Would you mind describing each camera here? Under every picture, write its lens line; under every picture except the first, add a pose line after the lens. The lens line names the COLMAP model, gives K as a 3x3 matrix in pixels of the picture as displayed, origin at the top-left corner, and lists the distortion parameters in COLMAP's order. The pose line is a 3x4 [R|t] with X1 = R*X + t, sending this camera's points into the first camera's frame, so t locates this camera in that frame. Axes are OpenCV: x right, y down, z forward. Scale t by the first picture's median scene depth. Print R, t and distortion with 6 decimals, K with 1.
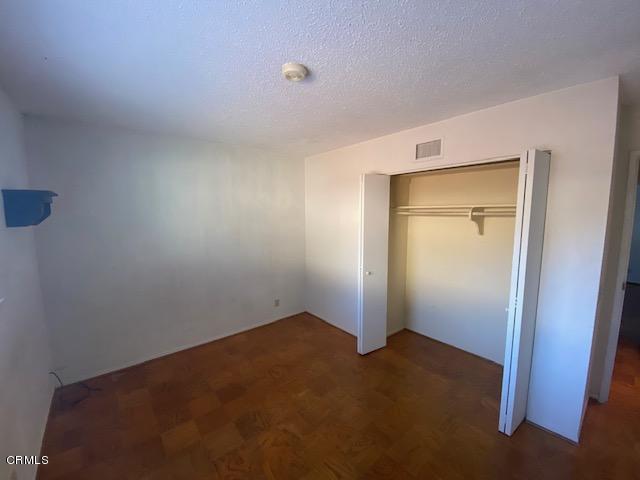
lens RADIAL K [[264.1, 0, 320.0], [0, 264.1, 241.7], [0, 0, 1]] dist [0.038974, -0.029266]
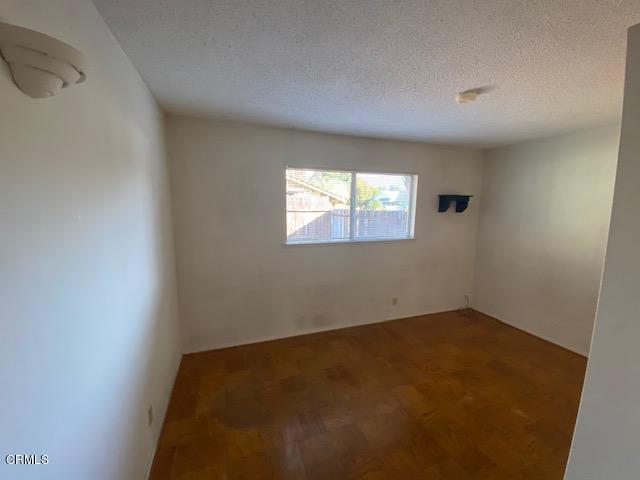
lens RADIAL K [[264.1, 0, 320.0], [0, 264.1, 241.7], [0, 0, 1]] dist [0.038974, -0.029266]
pose [[-0.336220, 0.126189, -0.933291, 1.086653], [-0.126216, 0.976005, 0.177434, -0.064248], [0.933288, 0.177453, -0.312225, 0.659213]]
